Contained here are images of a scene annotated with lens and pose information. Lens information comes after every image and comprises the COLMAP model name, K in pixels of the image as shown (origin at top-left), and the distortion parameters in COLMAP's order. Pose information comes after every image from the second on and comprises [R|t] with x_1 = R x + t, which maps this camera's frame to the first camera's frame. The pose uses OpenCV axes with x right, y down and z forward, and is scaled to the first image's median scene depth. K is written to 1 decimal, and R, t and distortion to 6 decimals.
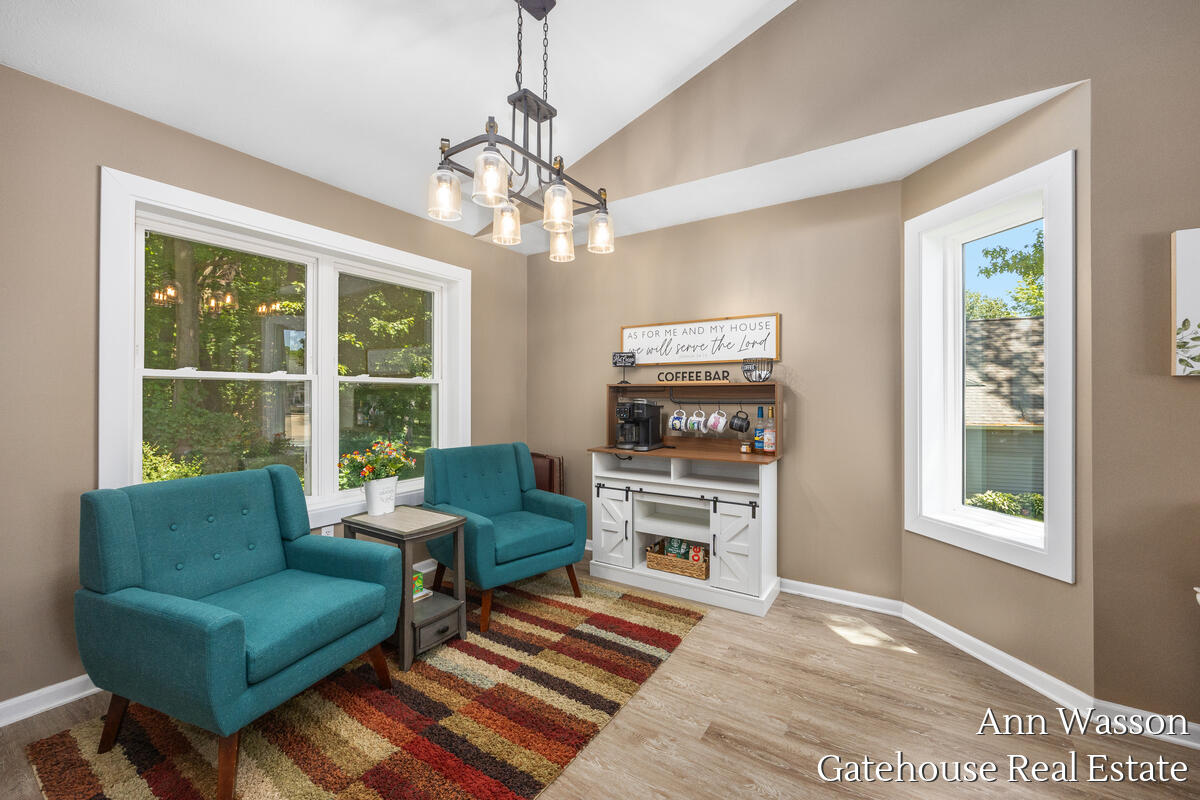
lens RADIAL K [[480.3, 0, 604.6], [0, 480.3, 404.6], [0, 0, 1]] dist [-0.007358, -0.000137]
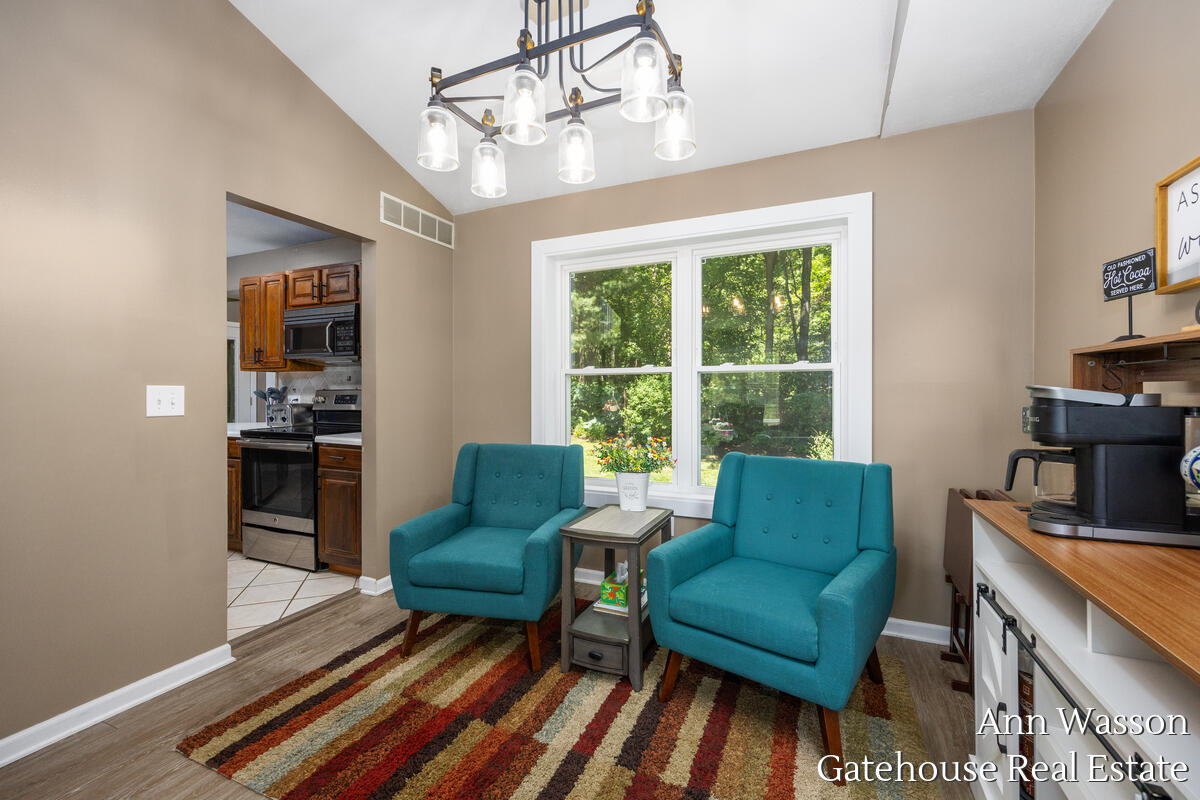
lens RADIAL K [[509.6, 0, 606.4], [0, 509.6, 392.0], [0, 0, 1]] dist [0.003274, 0.000161]
pose [[0.137766, 0.000990, -0.990464, 0.538422], [-0.008876, 0.999961, -0.000235, -0.004964], [0.990425, 0.008824, 0.137769, 0.829281]]
